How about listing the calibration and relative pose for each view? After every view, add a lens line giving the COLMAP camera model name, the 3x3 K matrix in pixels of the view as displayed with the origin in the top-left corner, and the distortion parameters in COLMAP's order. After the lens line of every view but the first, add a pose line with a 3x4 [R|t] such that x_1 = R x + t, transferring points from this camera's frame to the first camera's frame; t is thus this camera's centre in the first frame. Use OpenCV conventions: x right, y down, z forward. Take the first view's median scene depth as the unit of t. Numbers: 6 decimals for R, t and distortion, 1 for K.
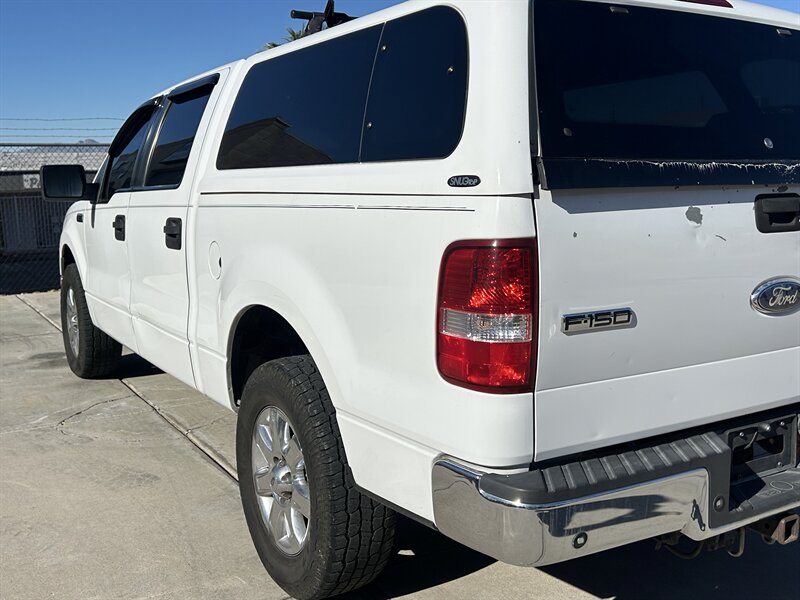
lens RADIAL K [[828.8, 0, 400.0], [0, 828.8, 300.0], [0, 0, 1]] dist [0.082639, -0.105795]
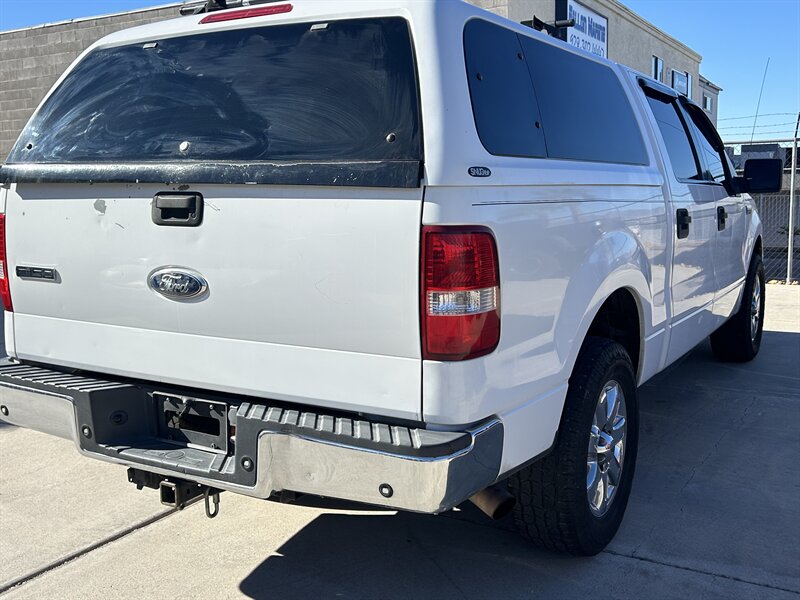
lens RADIAL K [[828.8, 0, 400.0], [0, 828.8, 300.0], [0, 0, 1]] dist [0.082639, -0.105795]
pose [[0.463753, 0.131333, -0.876176, 1.646692], [-0.126783, 0.988611, 0.081081, -0.116844], [0.876846, 0.073483, 0.475122, 0.773532]]
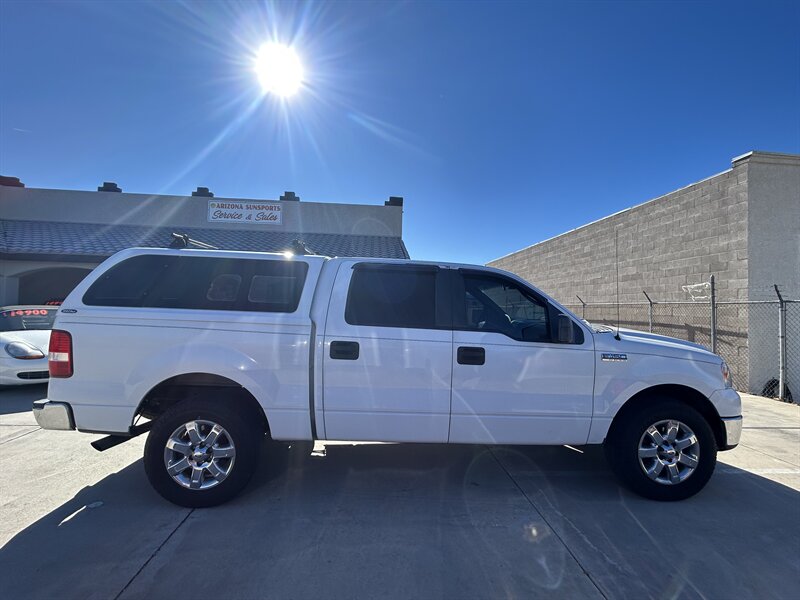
lens RADIAL K [[354.8, 0, 400.0], [0, 354.8, 300.0], [0, 0, 1]] dist [-0.001016, 0.000077]
pose [[-0.469288, -0.013586, -0.882940, 1.323162], [-0.156575, 0.985318, 0.068059, -0.494028], [0.869053, 0.170186, -0.464526, 2.846098]]
